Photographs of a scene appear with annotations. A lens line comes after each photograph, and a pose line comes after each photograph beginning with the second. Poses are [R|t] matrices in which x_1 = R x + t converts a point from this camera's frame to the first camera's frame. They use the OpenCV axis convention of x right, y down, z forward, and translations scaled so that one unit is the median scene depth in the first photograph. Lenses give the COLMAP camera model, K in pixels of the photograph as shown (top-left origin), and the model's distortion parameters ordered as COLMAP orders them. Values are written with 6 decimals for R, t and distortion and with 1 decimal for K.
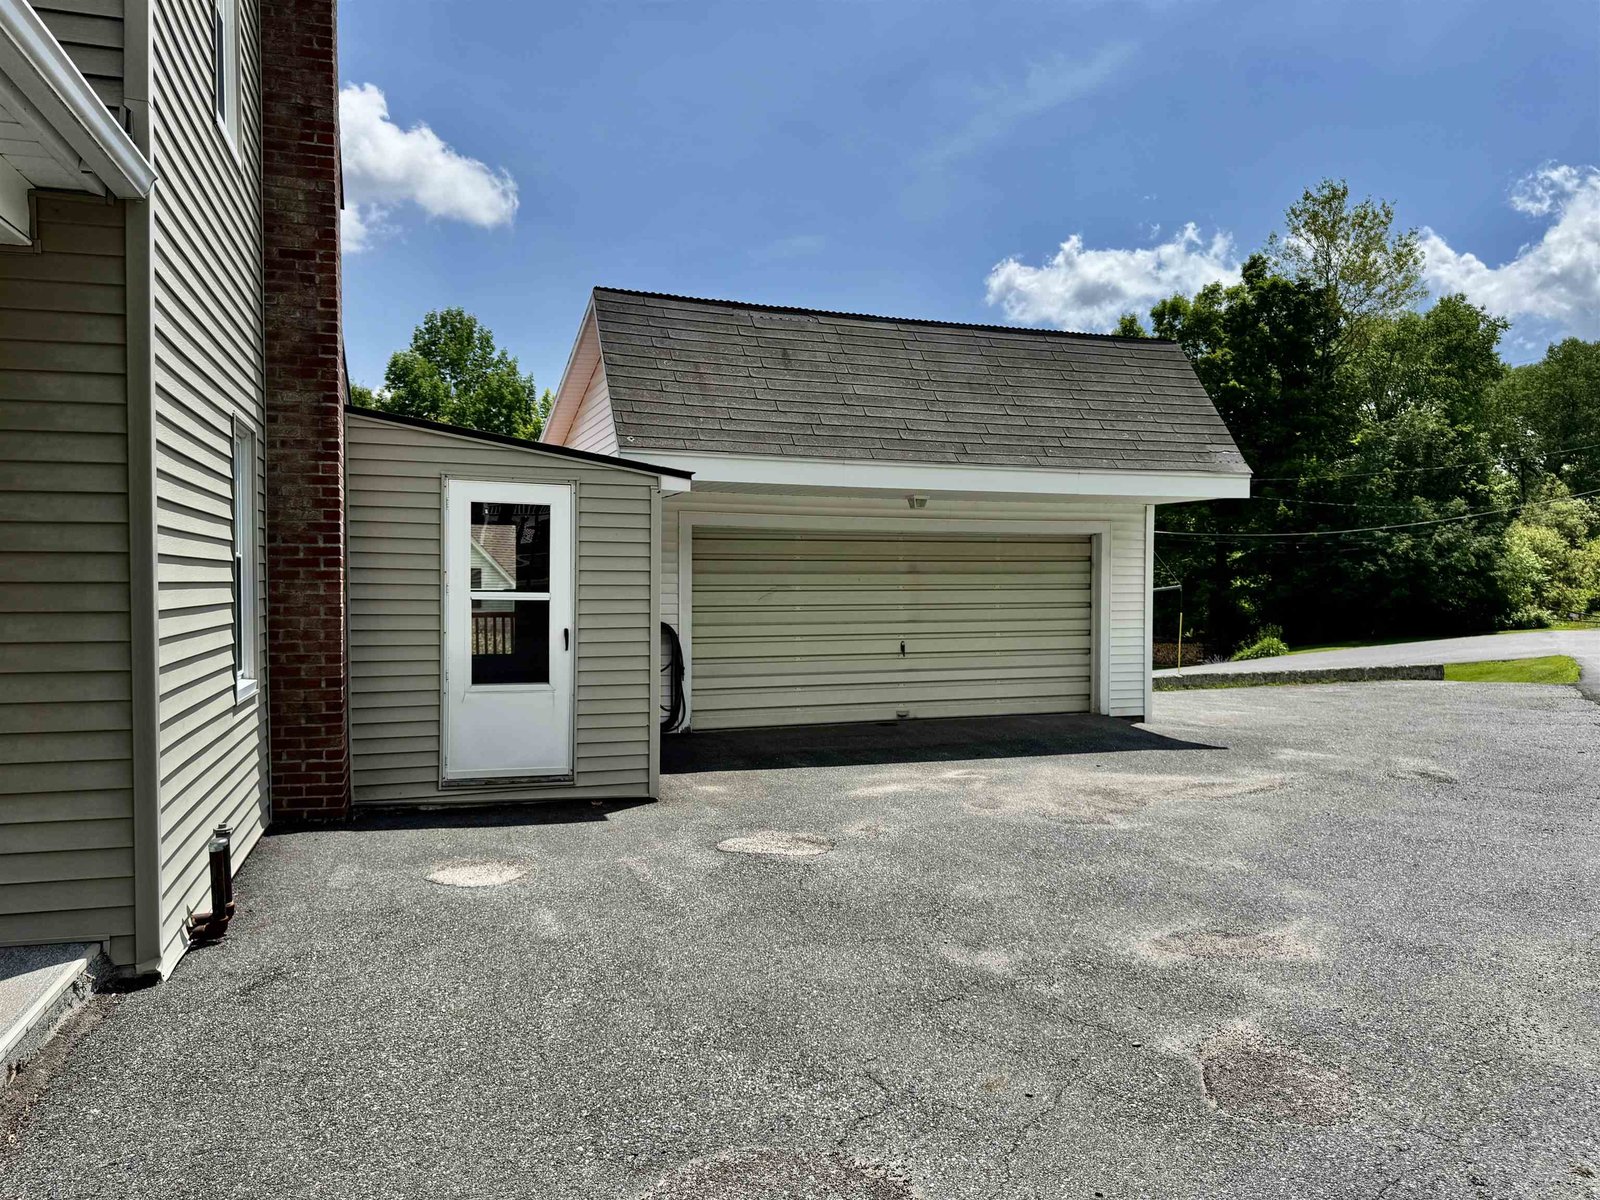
lens RADIAL K [[1129.3, 0, 800.0], [0, 1129.3, 600.0], [0, 0, 1]] dist [0.006492, -0.006886]
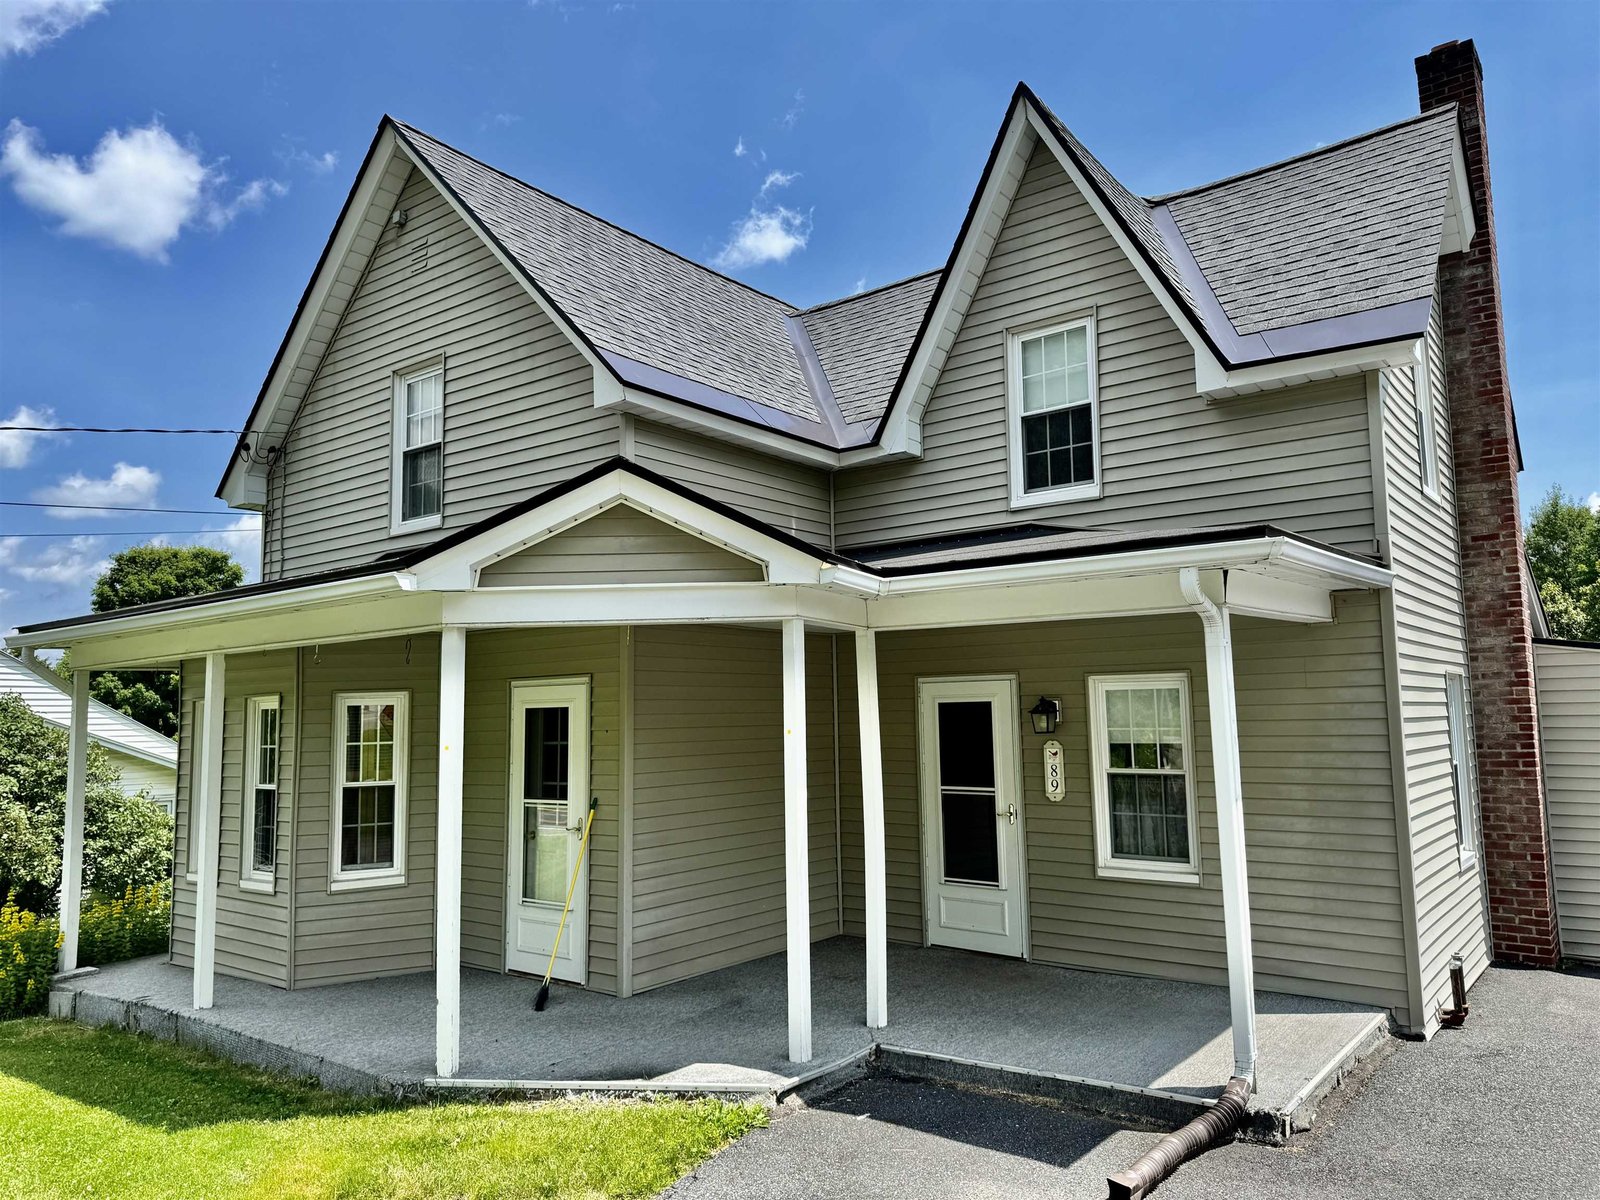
lens RADIAL K [[1129.3, 0, 800.0], [0, 1129.3, 600.0], [0, 0, 1]] dist [0.006492, -0.006886]
pose [[0.554309, -0.093167, -0.827080, 0.223443], [0.000667, 0.993765, -0.111496, -0.077132], [0.832311, 0.061251, 0.550915, -0.445753]]
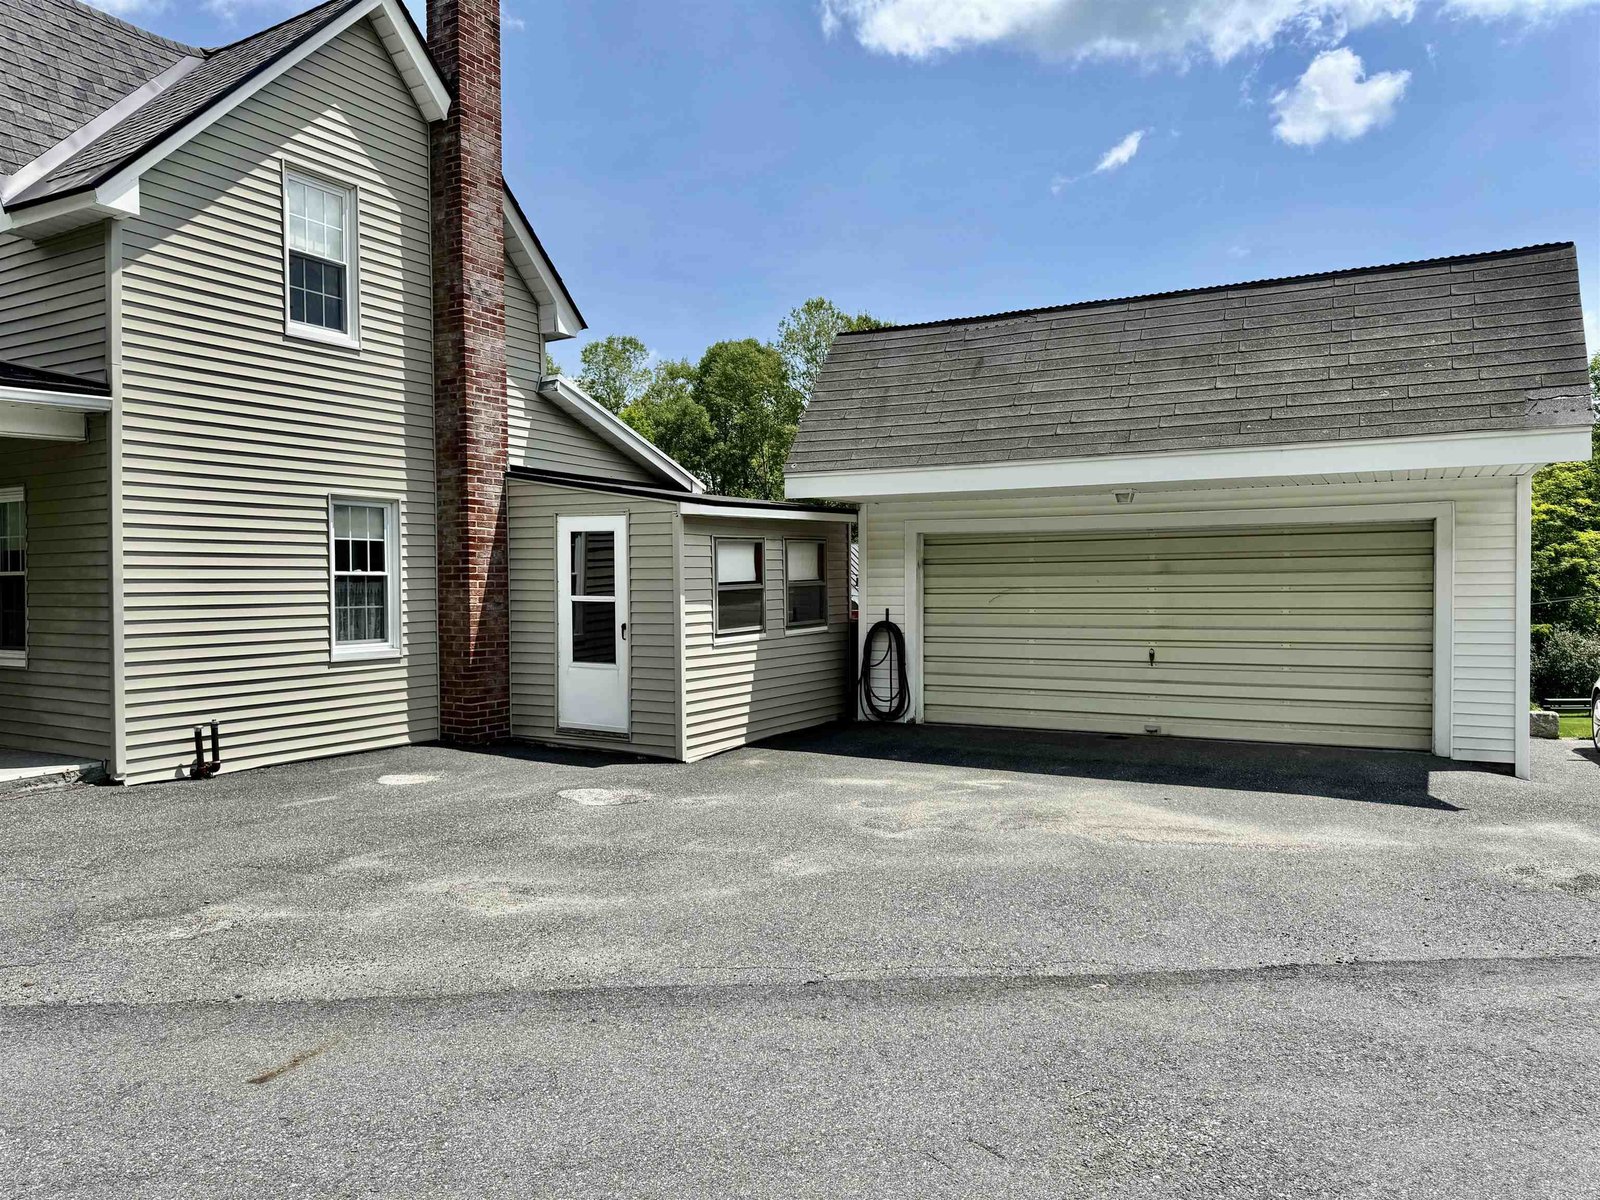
lens RADIAL K [[1143.4, 0, 800.0], [0, 1143.4, 600.0], [0, 0, 1]] dist [0.035420, -0.004783]
pose [[0.651031, 0.006576, -0.759023, 1.089630], [-0.004458, 0.999978, 0.004839, -0.010887], [0.759038, 0.000233, 0.651046, 0.326679]]
